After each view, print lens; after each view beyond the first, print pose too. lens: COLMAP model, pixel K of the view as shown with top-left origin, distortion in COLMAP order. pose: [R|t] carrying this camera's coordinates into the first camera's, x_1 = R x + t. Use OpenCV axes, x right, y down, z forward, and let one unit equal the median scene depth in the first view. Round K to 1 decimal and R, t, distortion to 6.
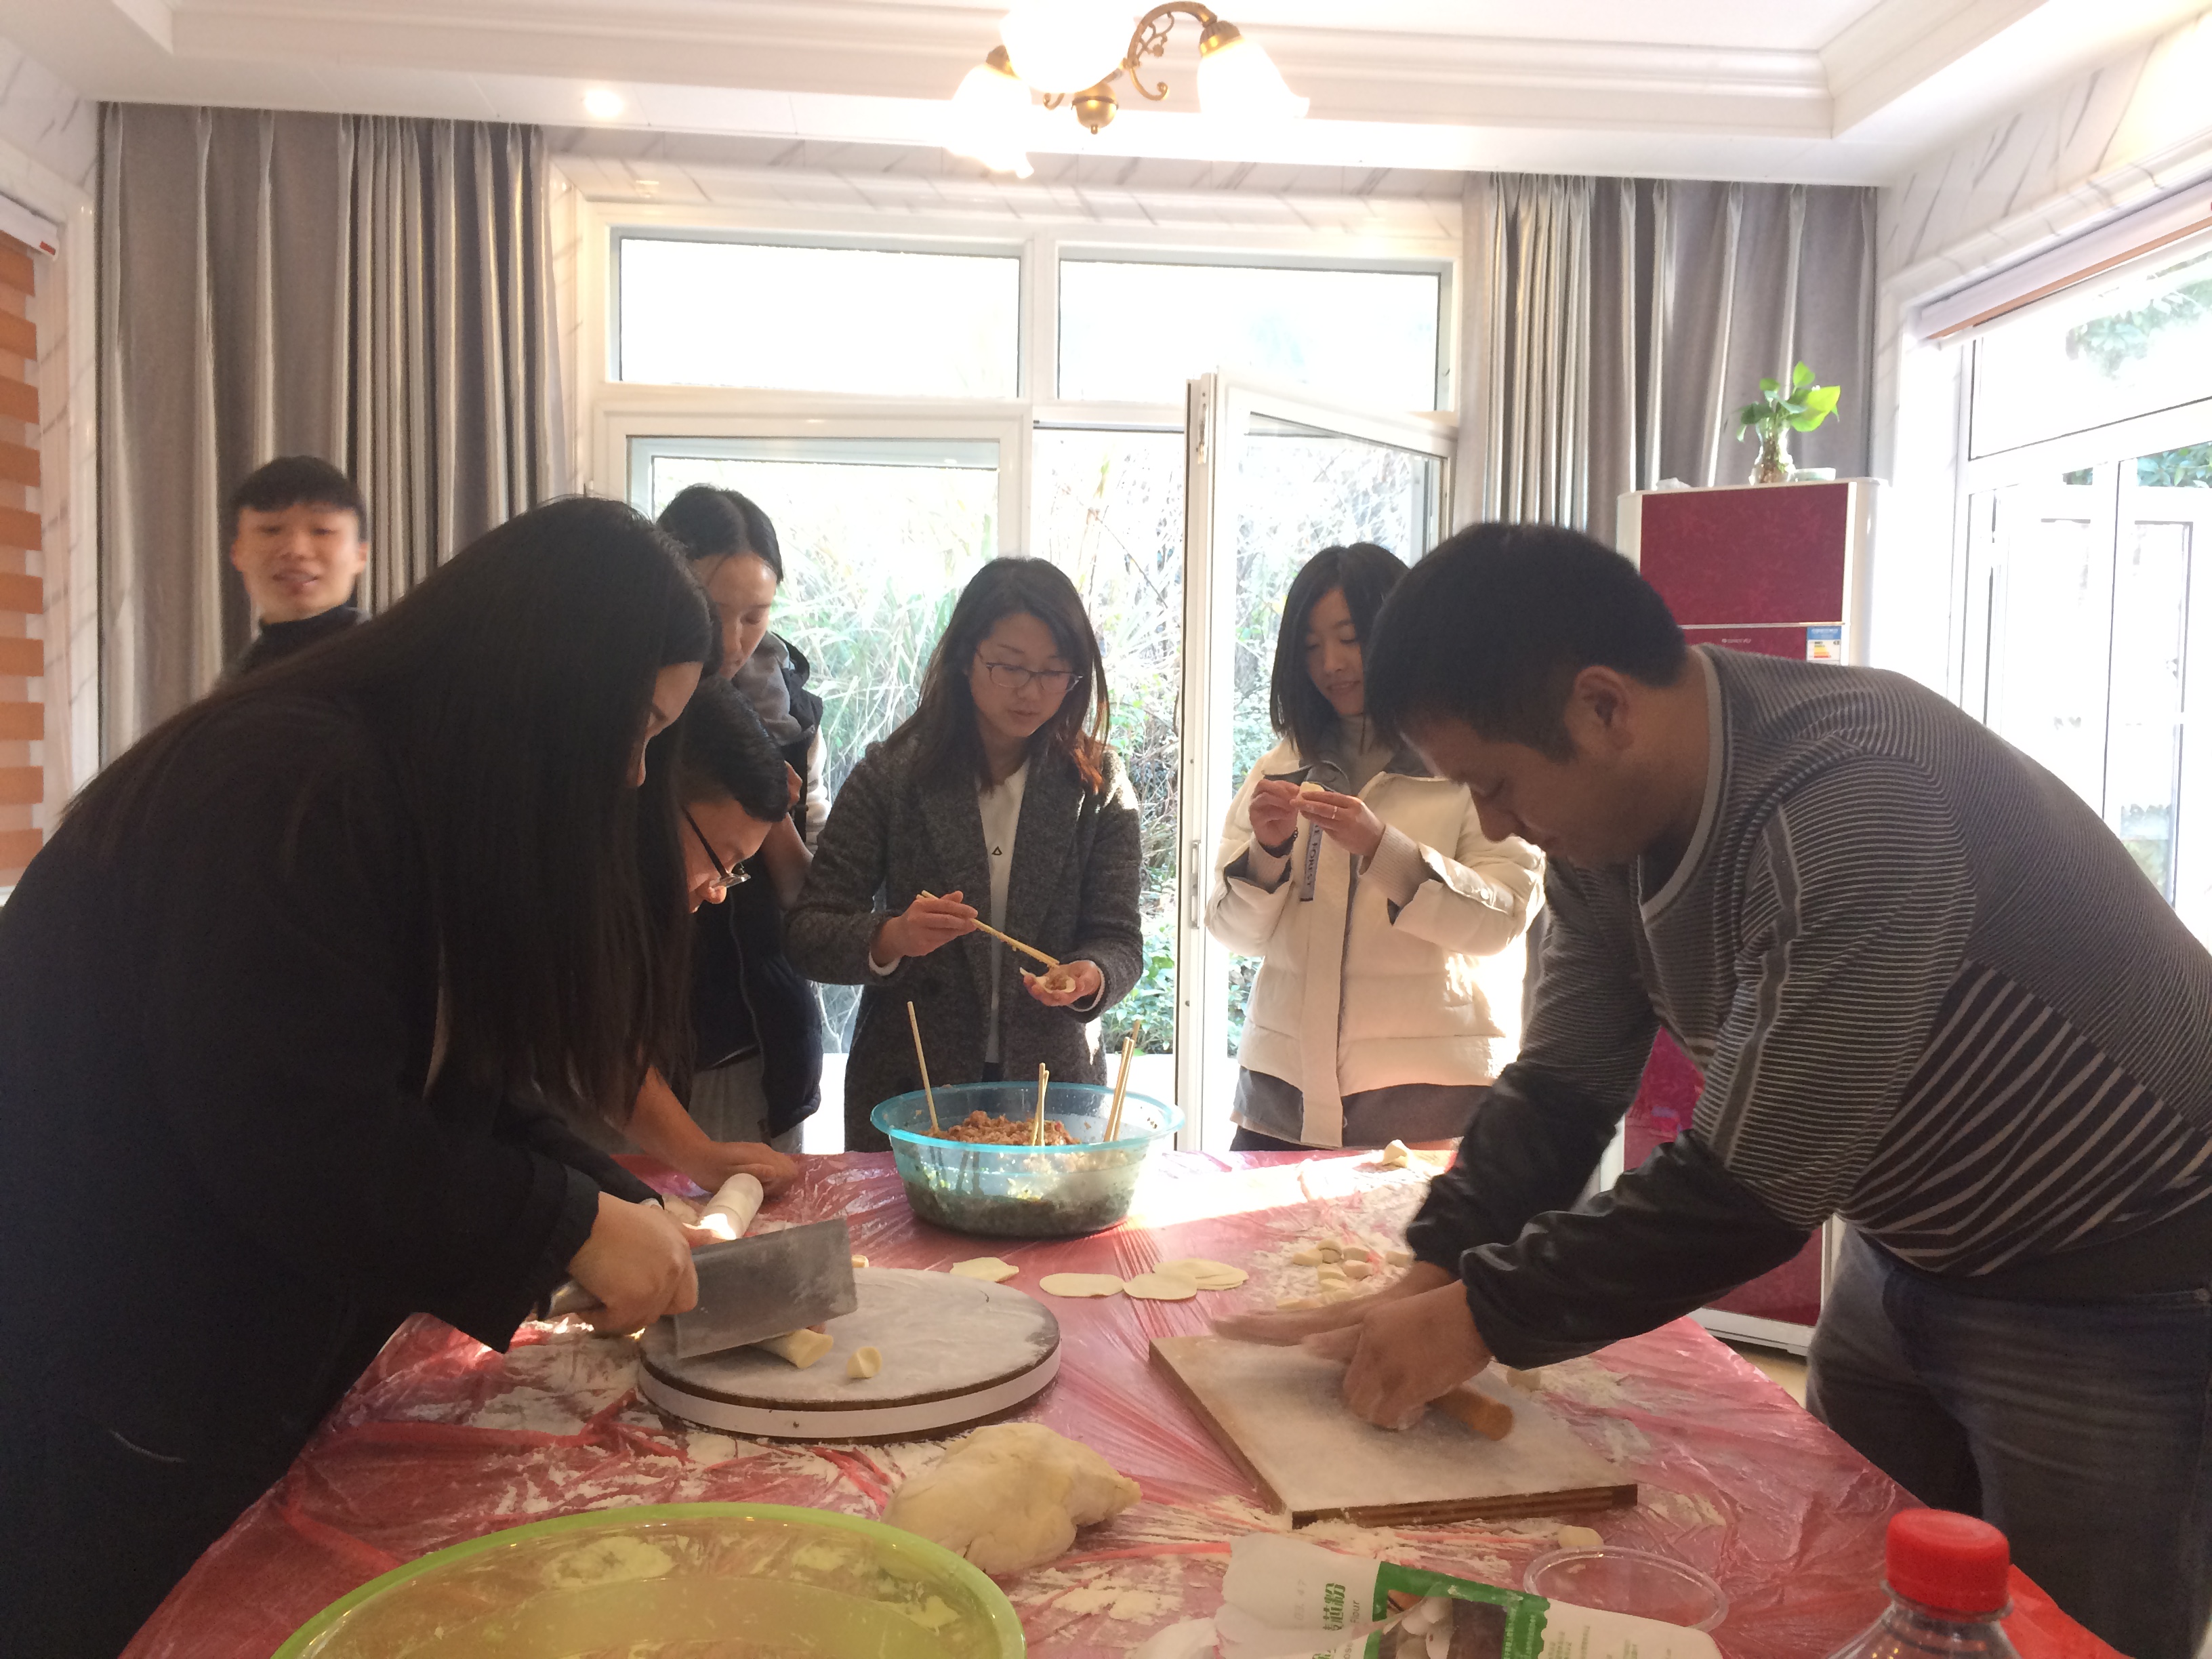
lens RADIAL K [[1869.2, 0, 1111.9], [0, 1869.2, 818.9], [0, 0, 1]] dist [0.057155, 0.003527]
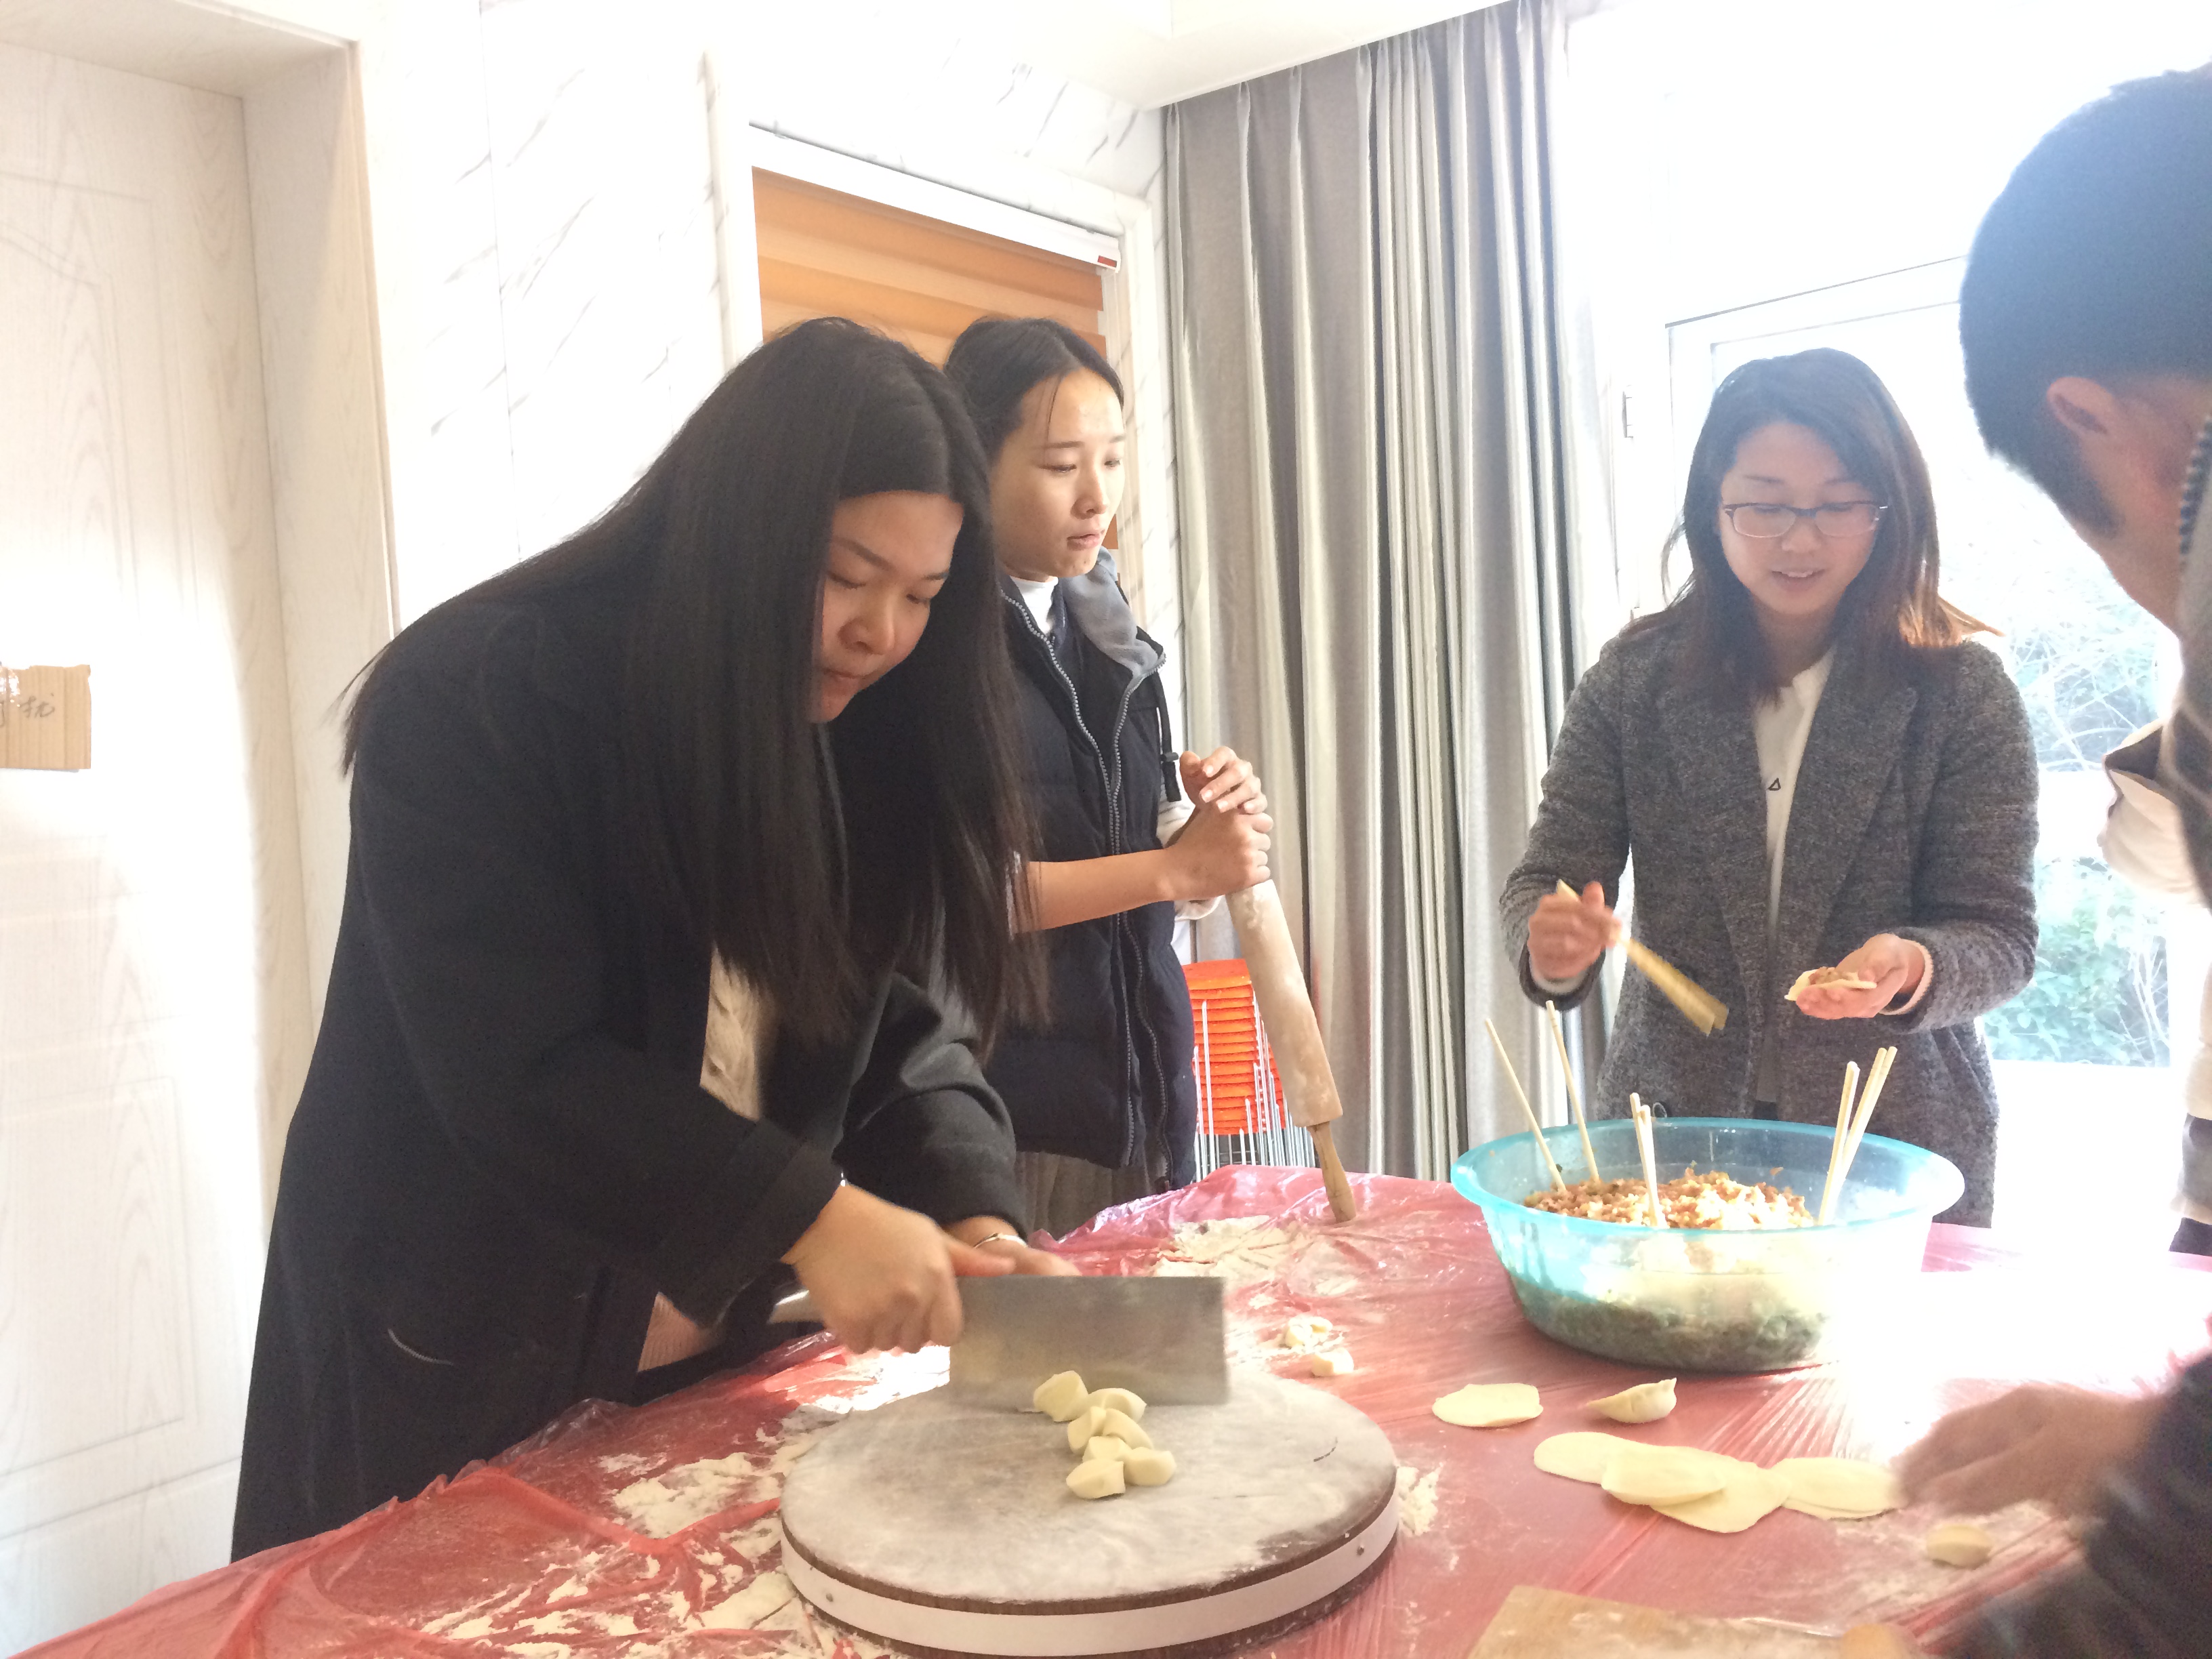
lens RADIAL K [[1869.2, 0, 1080.4], [0, 1869.2, 878.7], [0, 0, 1]] dist [0.057155, 0.003527]
pose [[0.746096, -0.005728, -0.665814, 0.207258], [0.032609, 0.999077, 0.027946, 0.024329], [0.665040, -0.042562, 0.745594, 0.319591]]
